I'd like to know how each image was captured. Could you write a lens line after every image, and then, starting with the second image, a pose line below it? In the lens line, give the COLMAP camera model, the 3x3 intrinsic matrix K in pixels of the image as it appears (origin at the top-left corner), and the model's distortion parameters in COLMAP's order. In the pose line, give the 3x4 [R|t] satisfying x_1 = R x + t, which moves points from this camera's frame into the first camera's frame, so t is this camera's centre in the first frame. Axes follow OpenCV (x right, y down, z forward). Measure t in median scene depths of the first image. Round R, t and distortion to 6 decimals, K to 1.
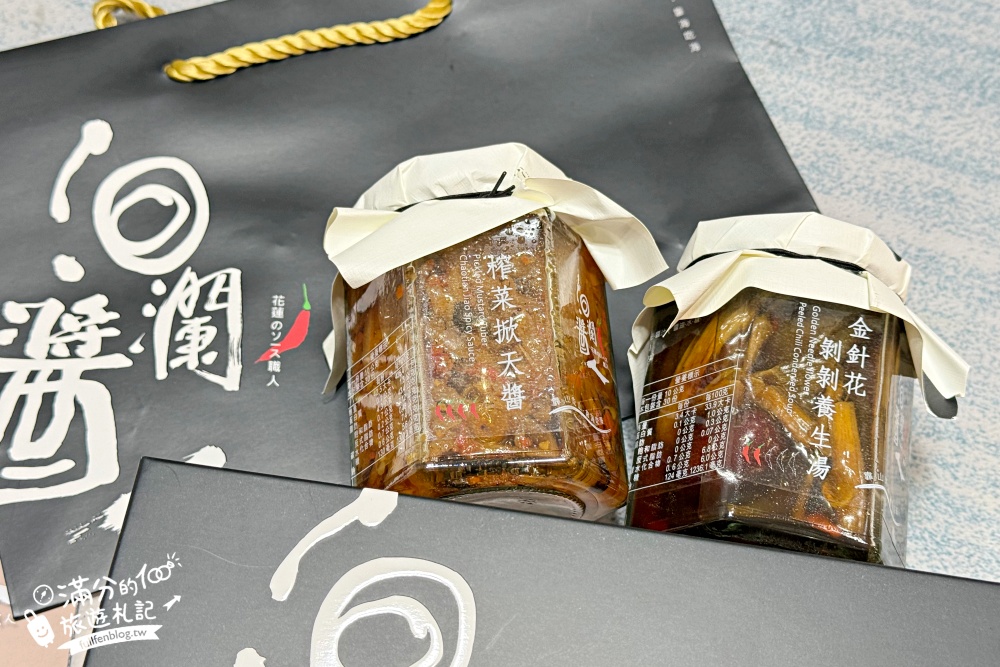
lens RADIAL K [[1359.9, 0, 498.7], [0, 1359.9, 331.7], [0, 0, 1]] dist [0.102626, 0.000000]
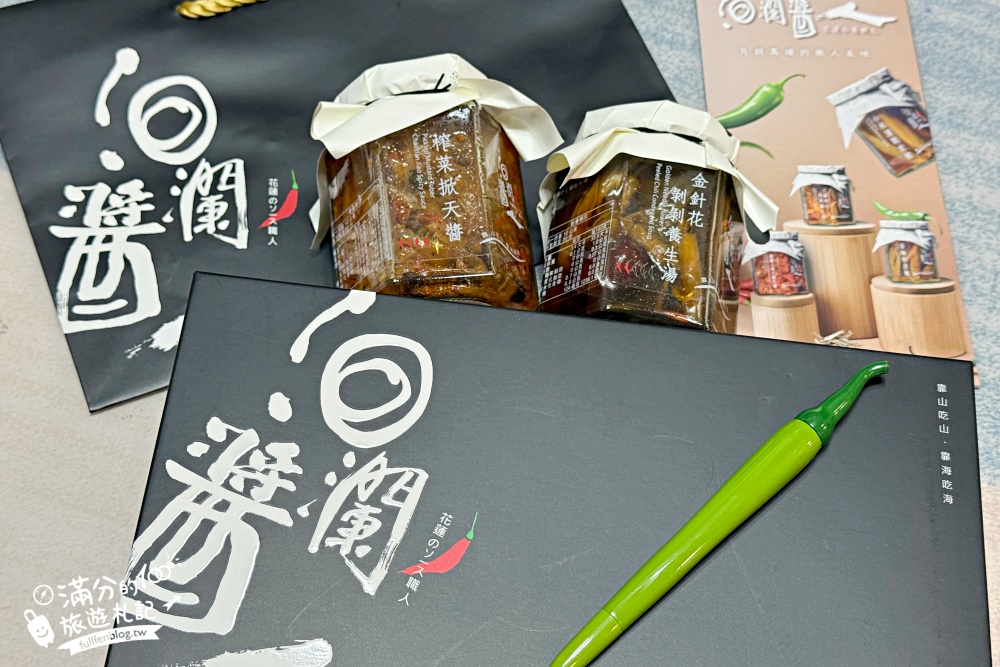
lens RADIAL K [[1359.9, 0, 501.2], [0, 1359.9, 336.3], [0, 0, 1]] dist [0.102626, 0.000000]
pose [[0.998450, -0.026646, 0.048859, -0.011150], [0.025830, 0.999518, 0.017245, 0.120405], [-0.049295, -0.015956, 0.998657, -0.367564]]
